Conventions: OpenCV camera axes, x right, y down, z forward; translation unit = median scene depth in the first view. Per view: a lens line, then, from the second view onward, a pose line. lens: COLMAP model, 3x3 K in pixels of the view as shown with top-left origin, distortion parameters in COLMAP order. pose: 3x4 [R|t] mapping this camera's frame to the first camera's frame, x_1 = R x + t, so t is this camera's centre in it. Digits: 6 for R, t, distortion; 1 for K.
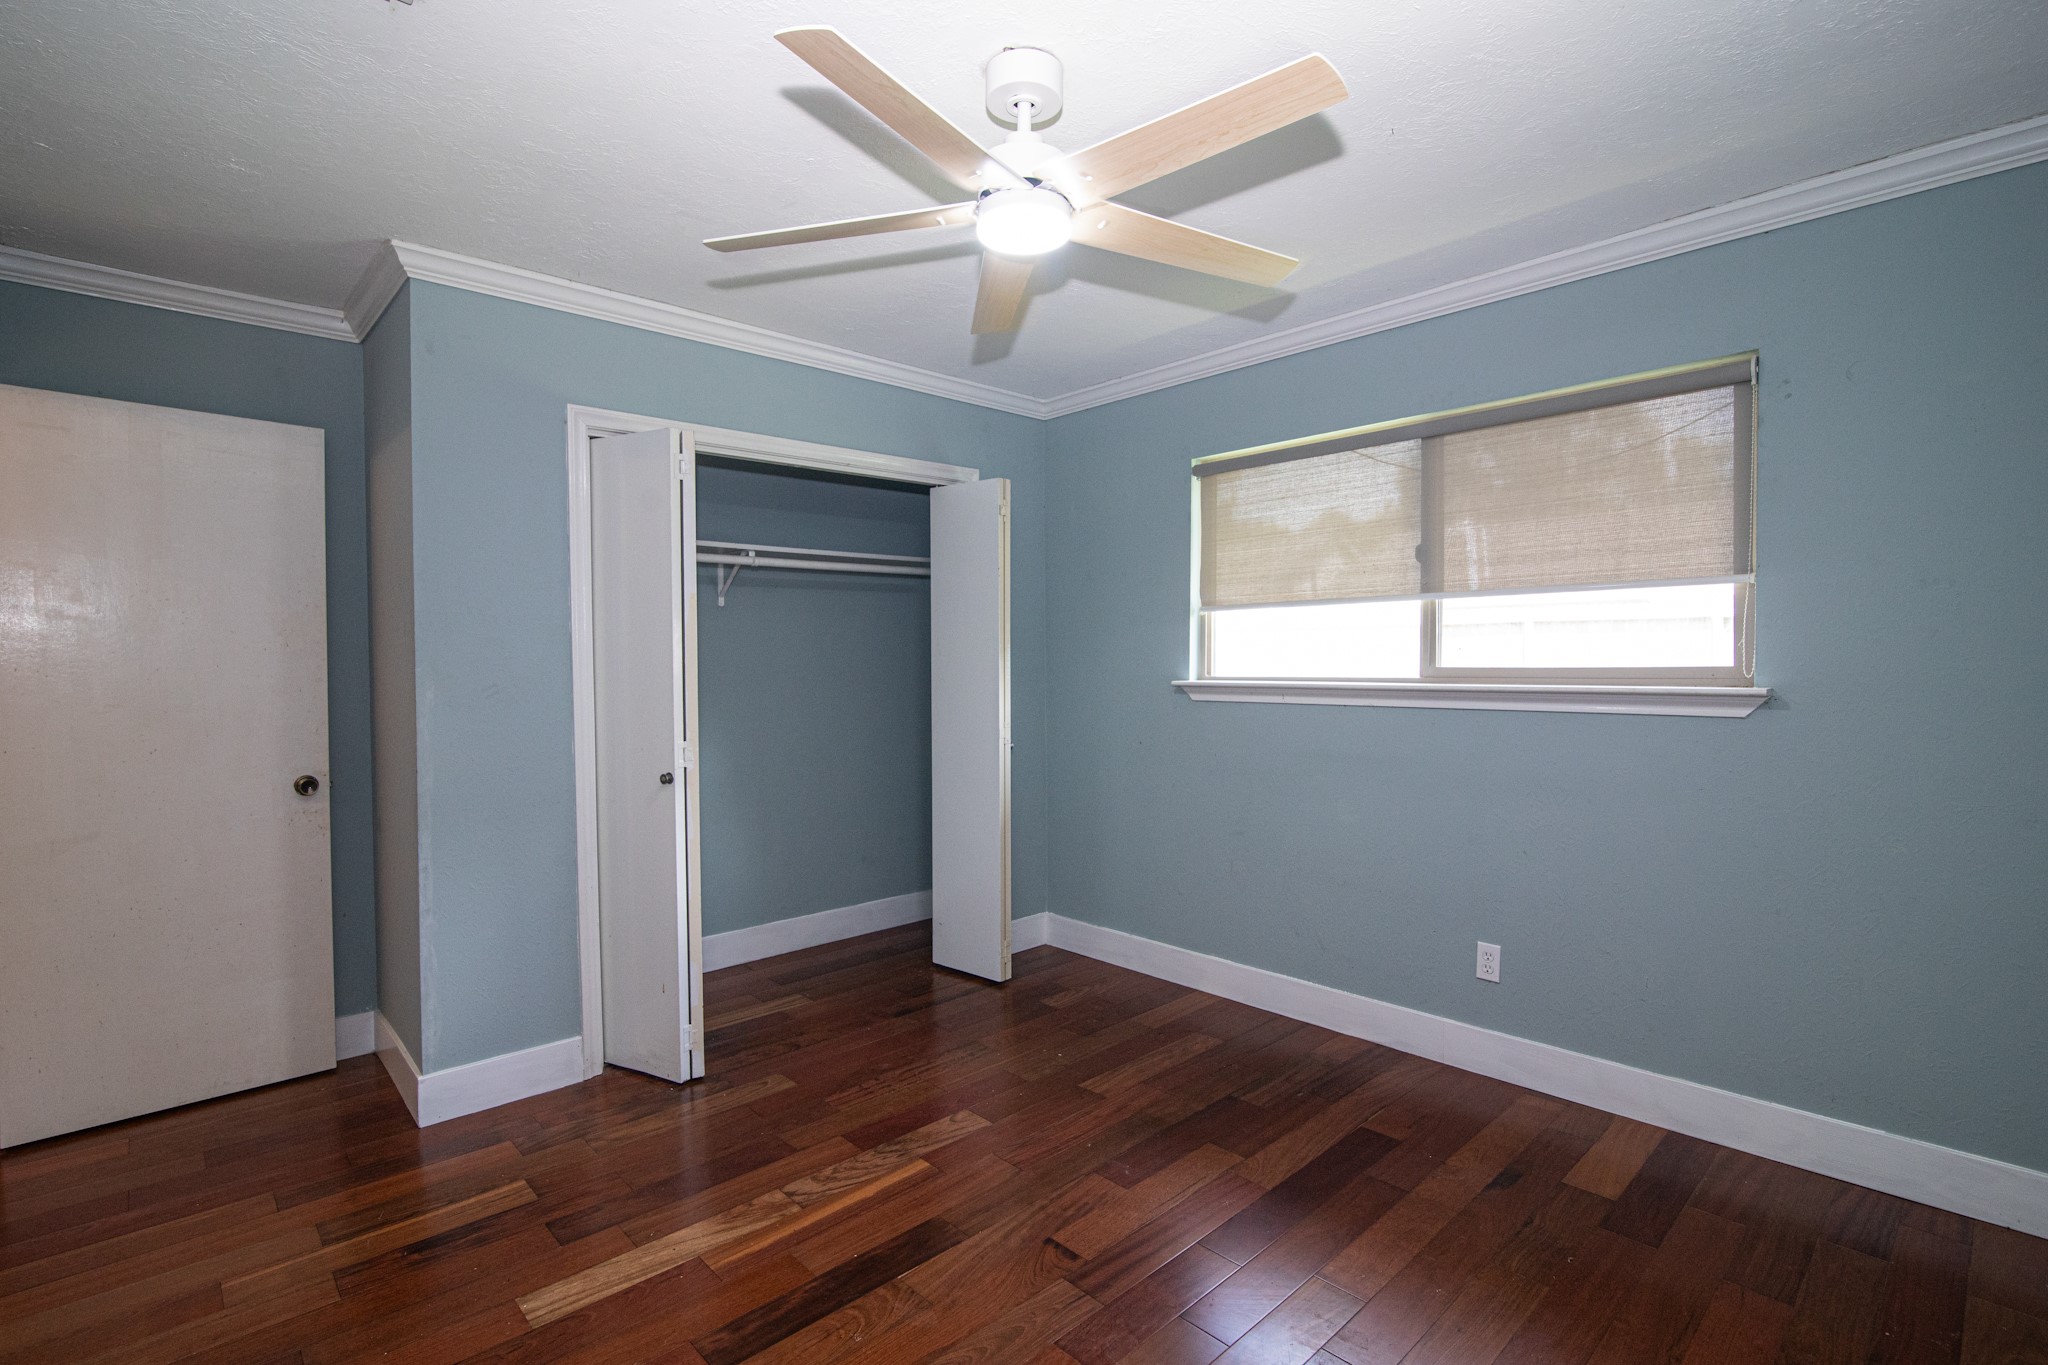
lens RADIAL K [[950.1, 0, 1032.8], [0, 950.1, 689.8], [0, 0, 1]] dist [-0.004702, -0.001469]
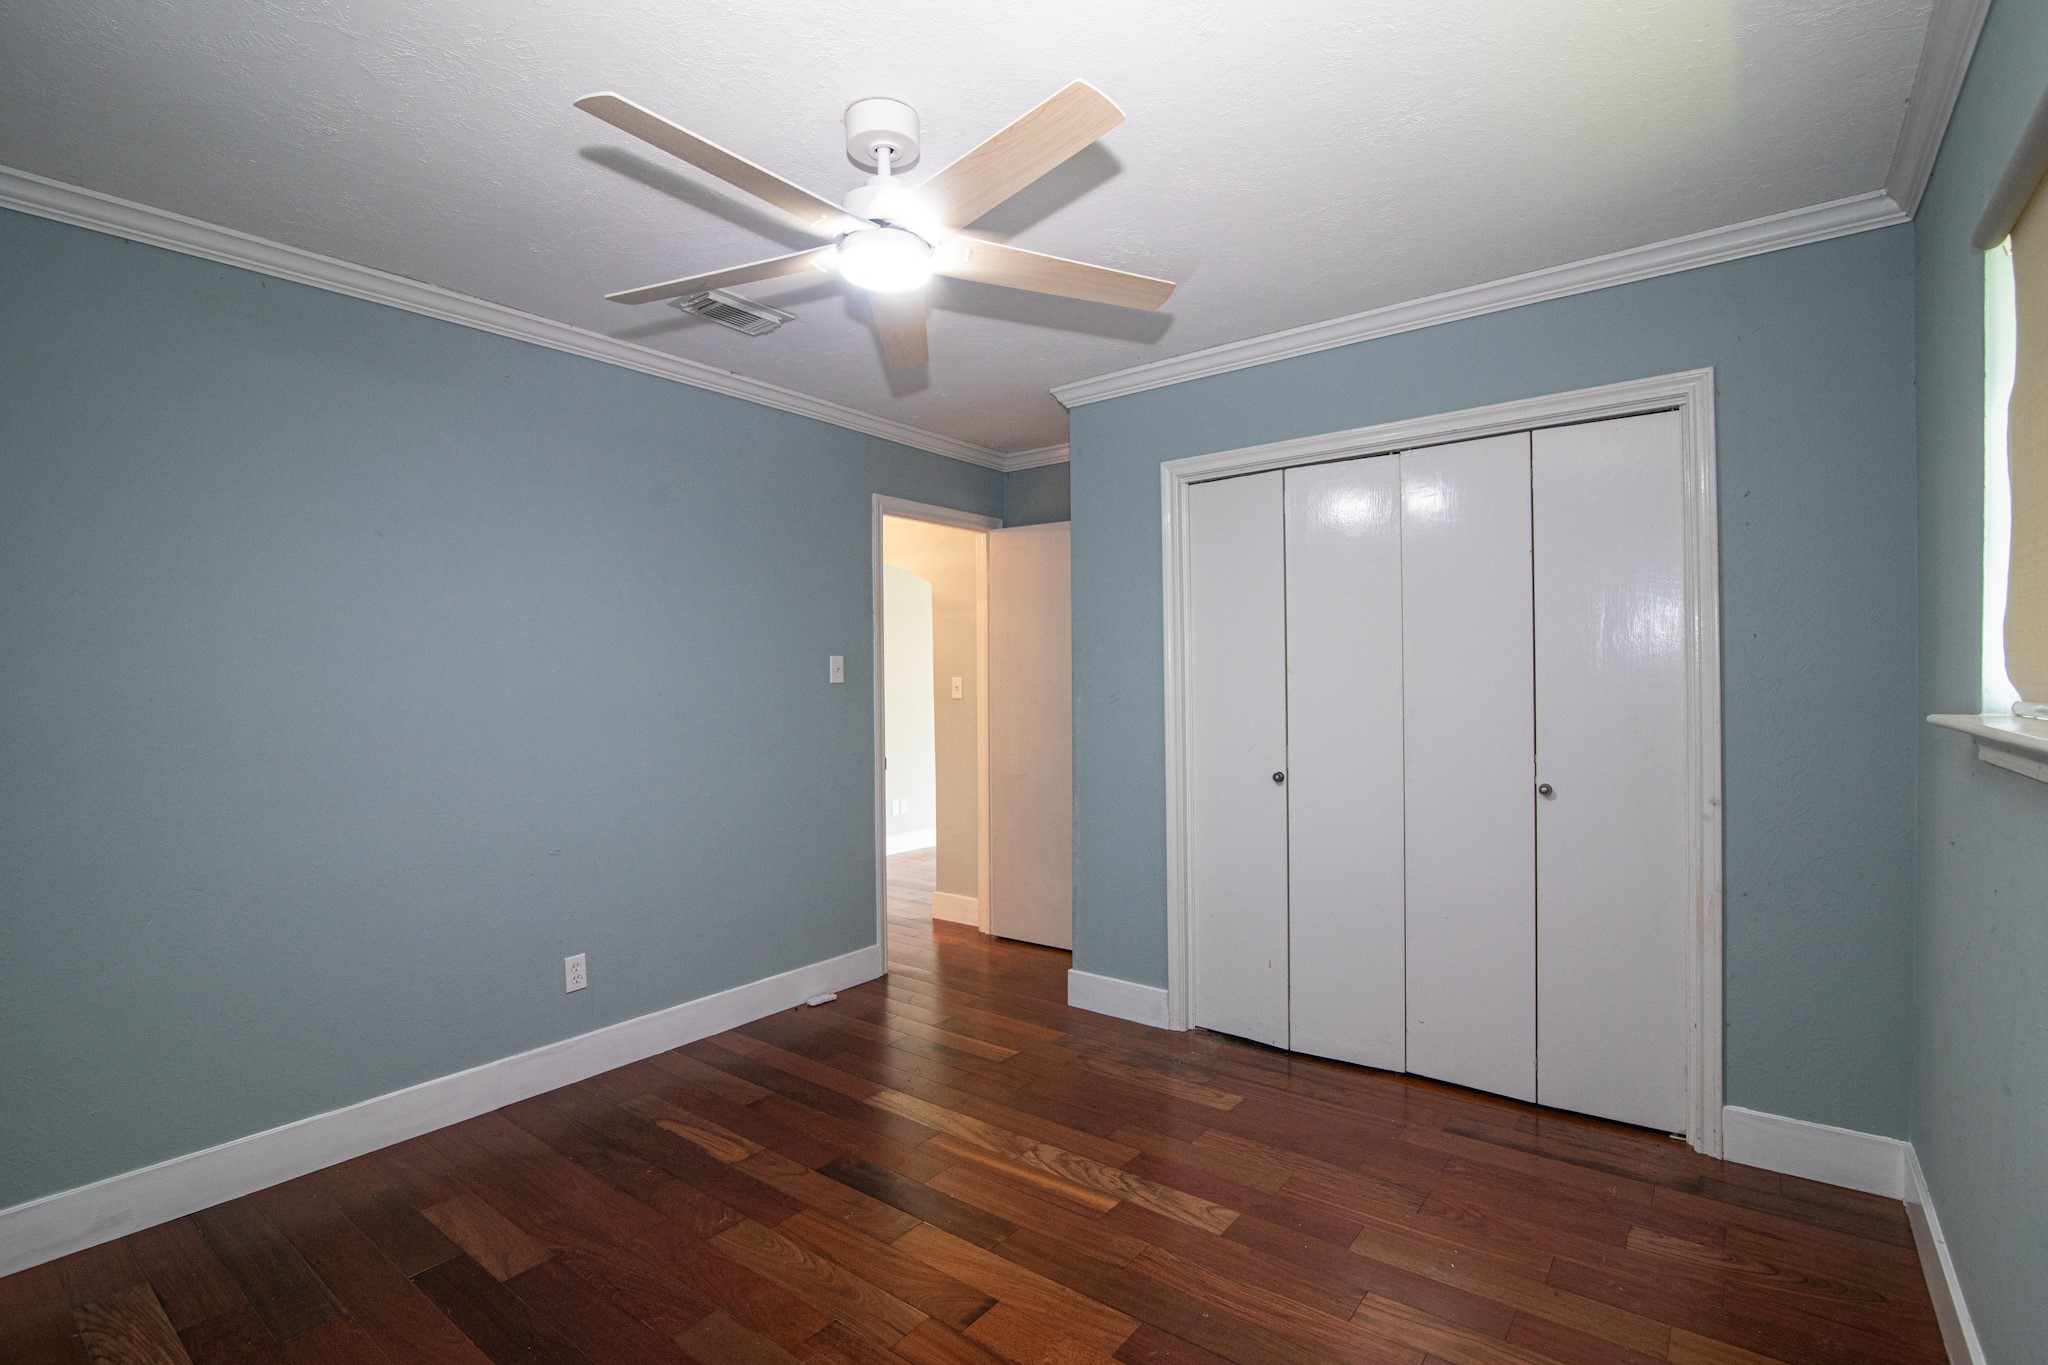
lens RADIAL K [[950.1, 0, 1028.0], [0, 950.1, 675.5], [0, 0, 1]] dist [-0.004702, -0.001469]
pose [[0.148205, -0.010089, -0.988905, 0.750423], [-0.017069, 0.999773, -0.012758, -0.014950], [0.988809, 0.018771, 0.147999, 0.705658]]
